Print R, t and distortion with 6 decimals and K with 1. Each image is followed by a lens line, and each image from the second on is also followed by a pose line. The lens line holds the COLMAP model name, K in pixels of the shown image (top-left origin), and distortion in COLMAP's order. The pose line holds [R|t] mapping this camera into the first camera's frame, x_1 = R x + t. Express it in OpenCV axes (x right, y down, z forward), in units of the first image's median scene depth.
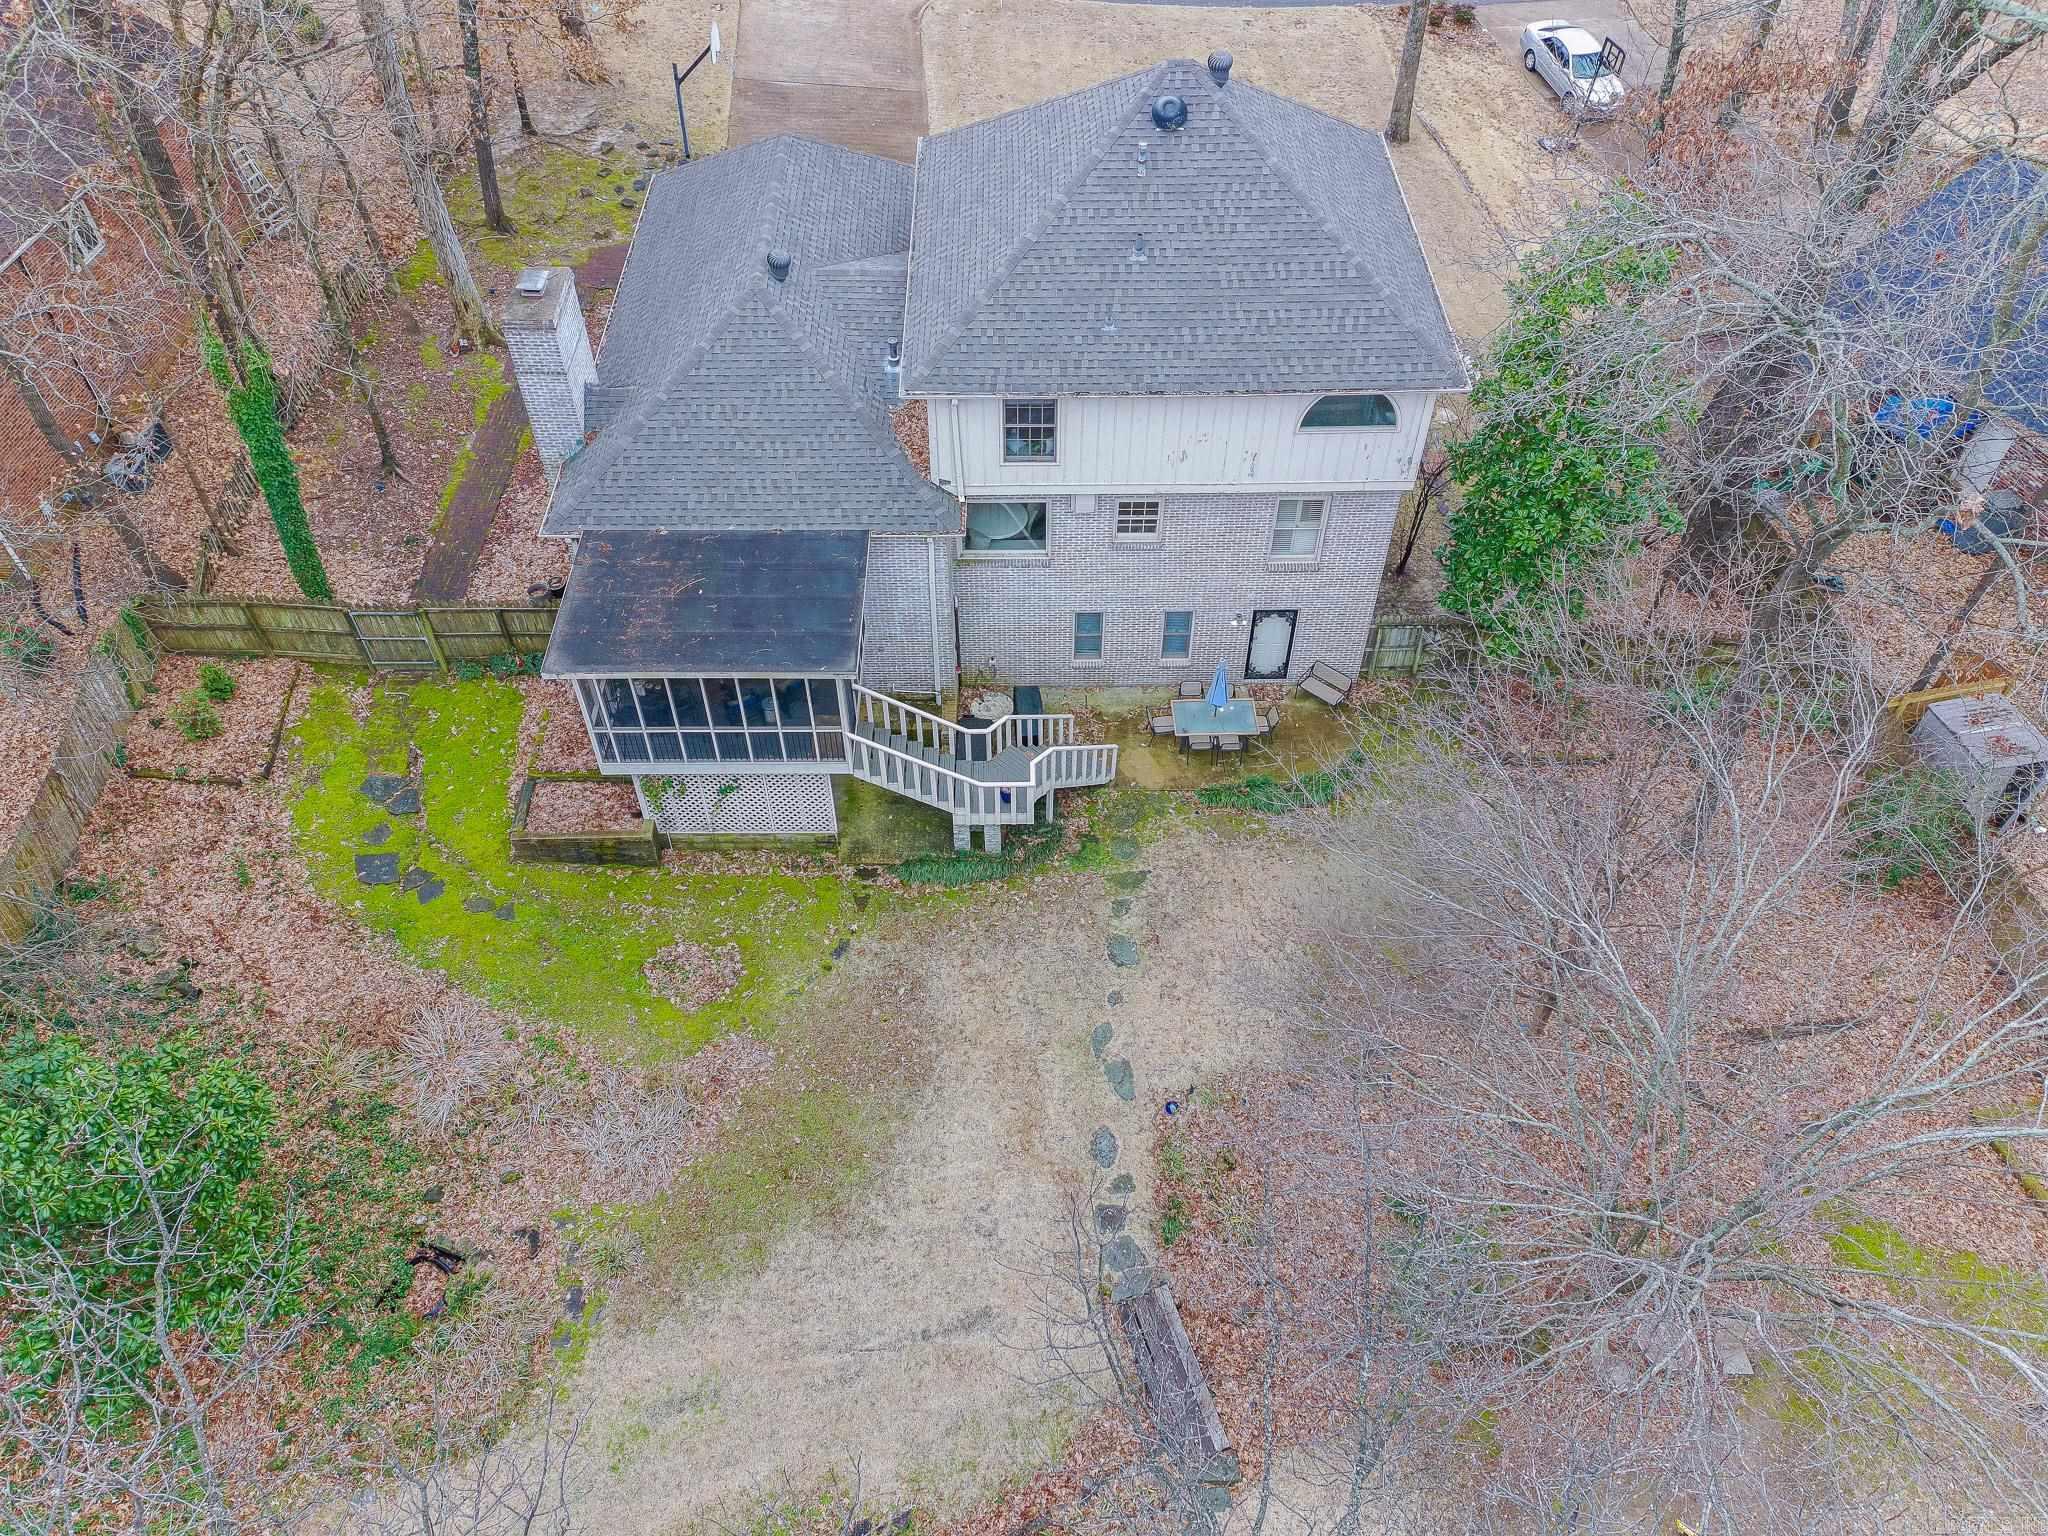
lens RADIAL K [[1488.6, 0, 1020.7], [0, 1488.6, 784.7], [0, 0, 1]] dist [0.106030, -0.029105]
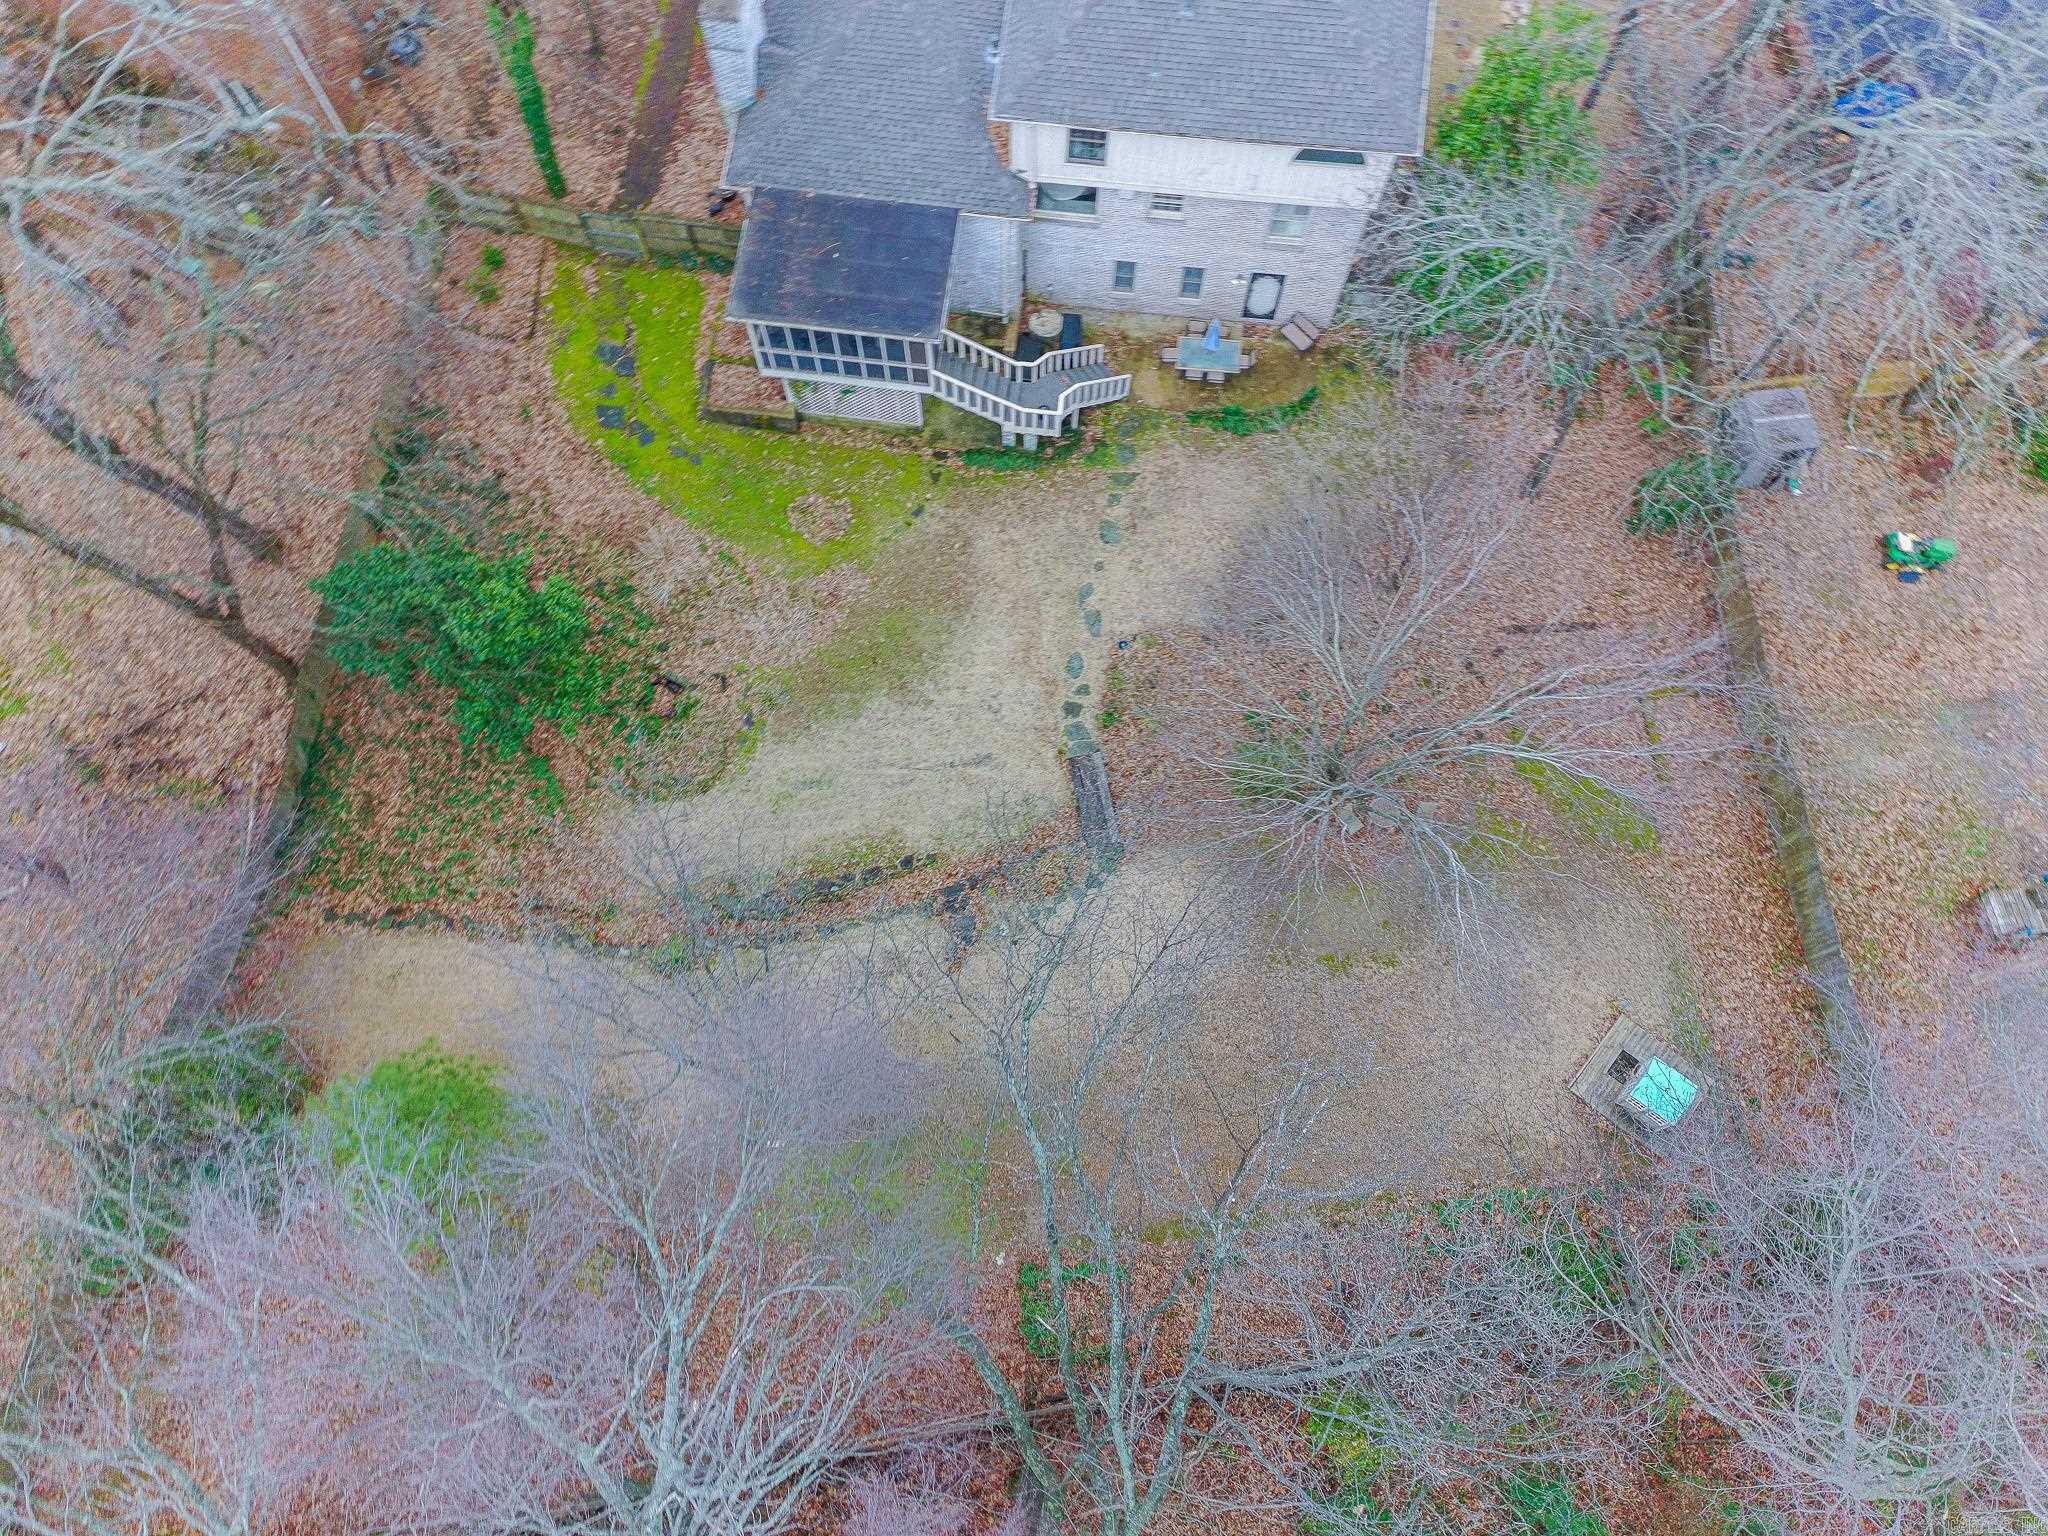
lens RADIAL K [[1488.6, 0, 992.2], [0, 1488.6, 764.4], [0, 0, 1]] dist [0.106030, -0.029105]
pose [[0.991503, 0.120588, -0.048785, 0.053303], [-0.091534, 0.913237, 0.397014, -0.252792], [0.092428, -0.389175, 0.916515, -0.437169]]
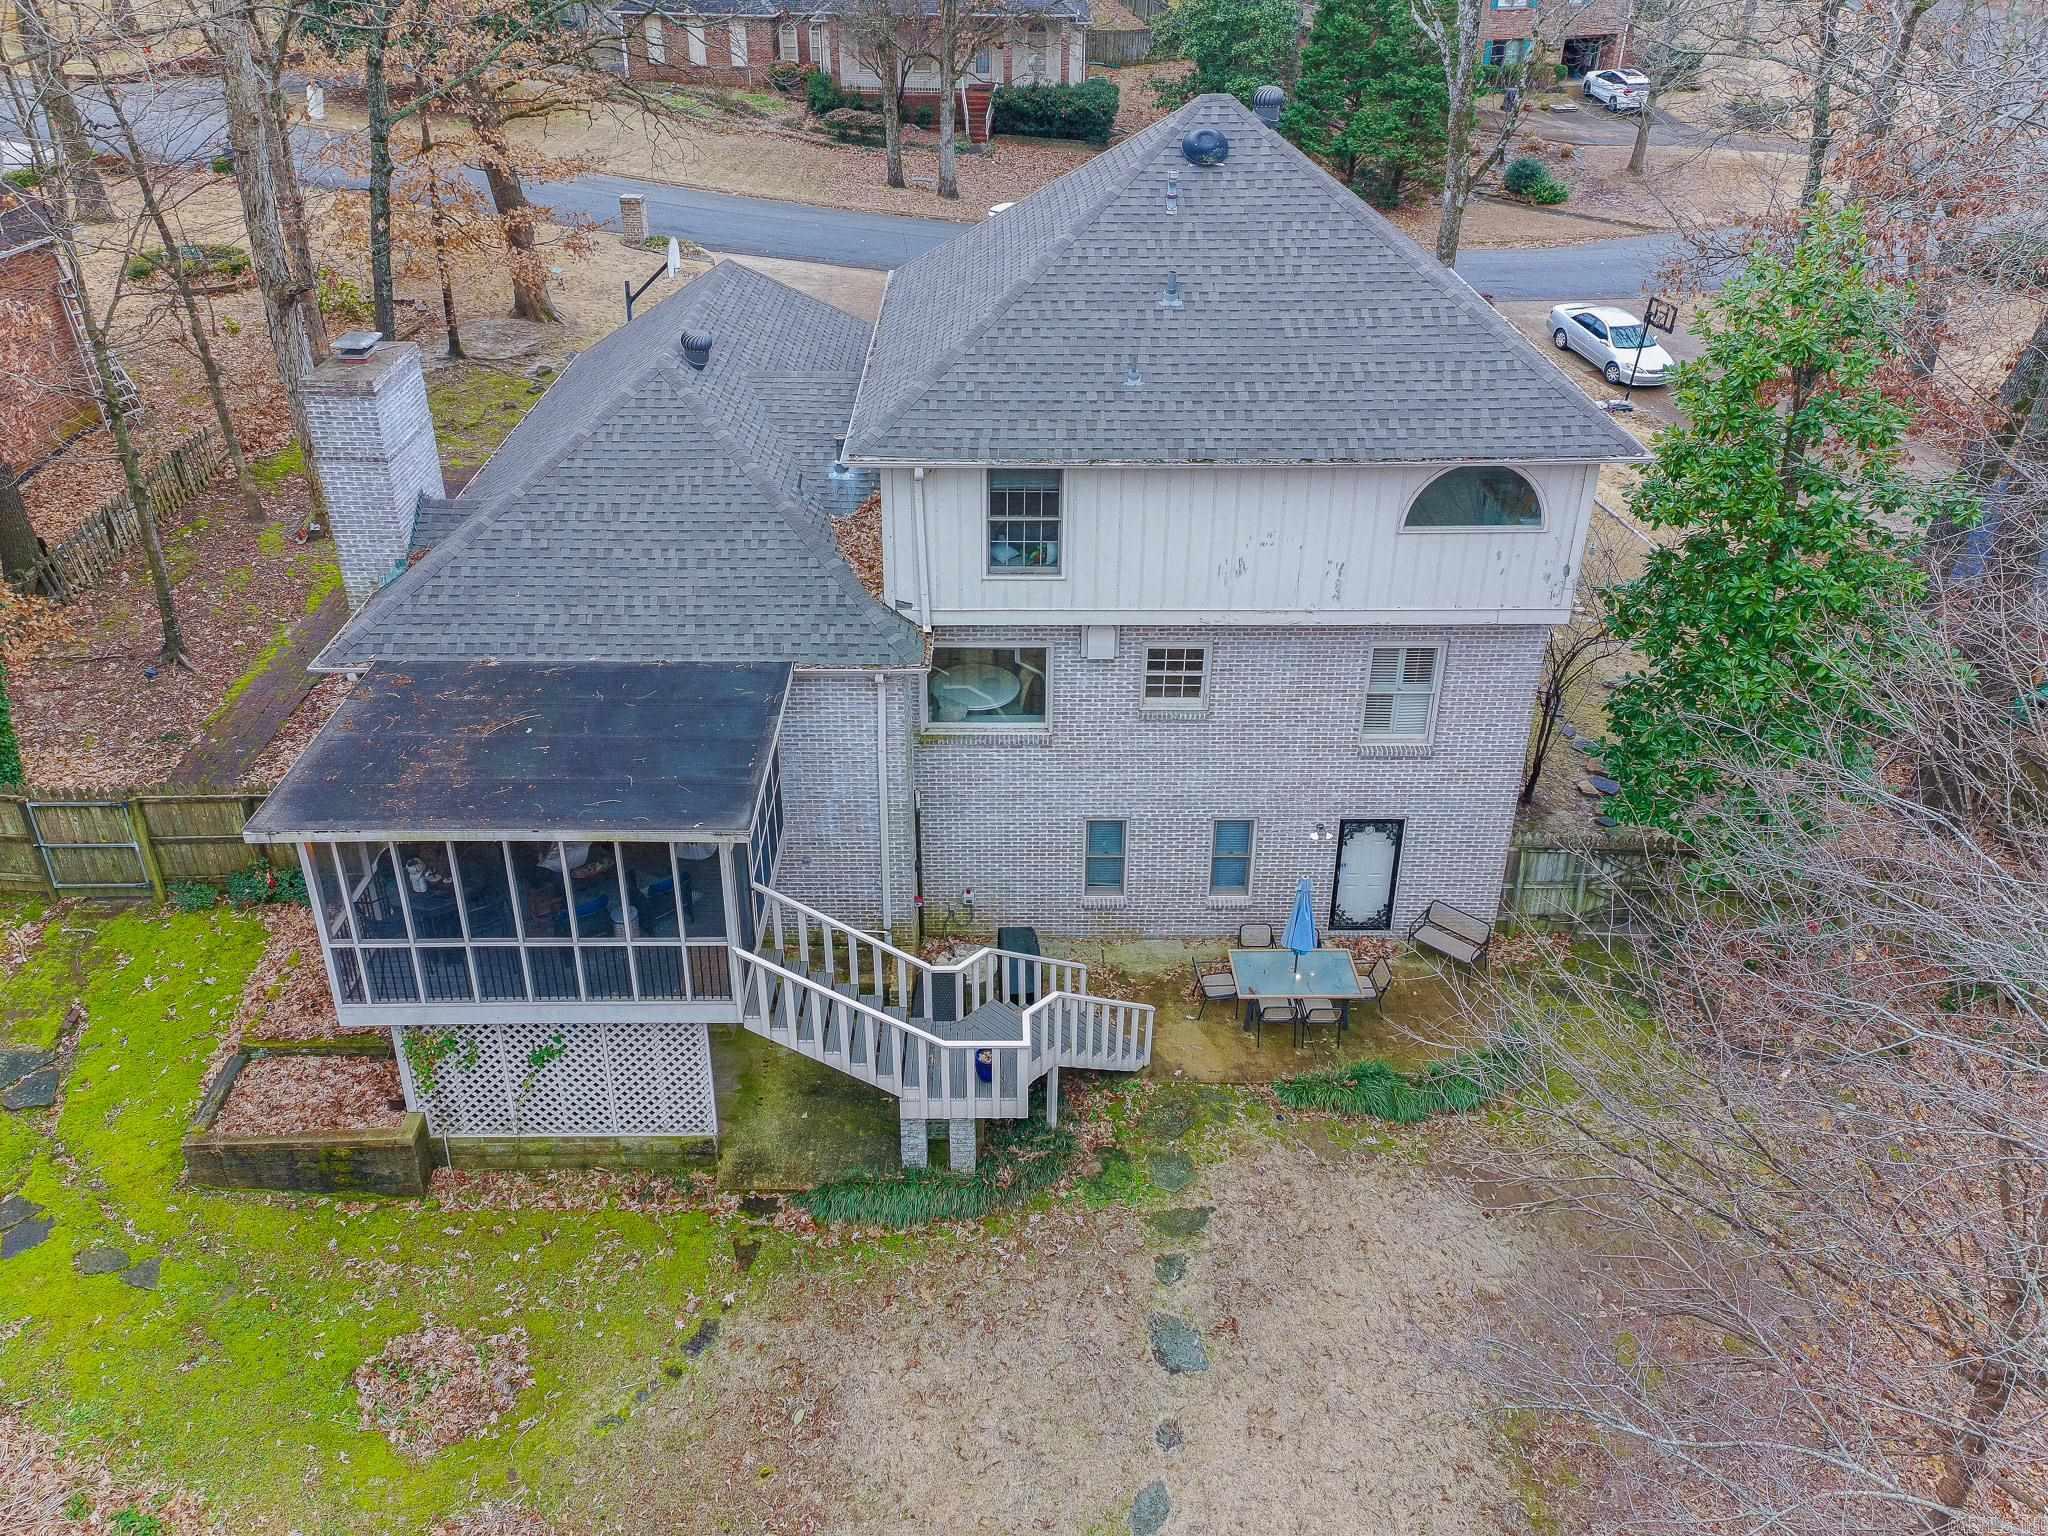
lens RADIAL K [[1565.0, 0, 1002.1], [0, 1565.0, 635.7], [0, 0, 1]] dist [0.109540, -0.026956]
pose [[0.999962, 0.007083, -0.005079, -0.000147], [-0.008420, 0.935495, -0.353241, 0.073339], [0.002249, 0.353270, 0.935519, 0.308216]]
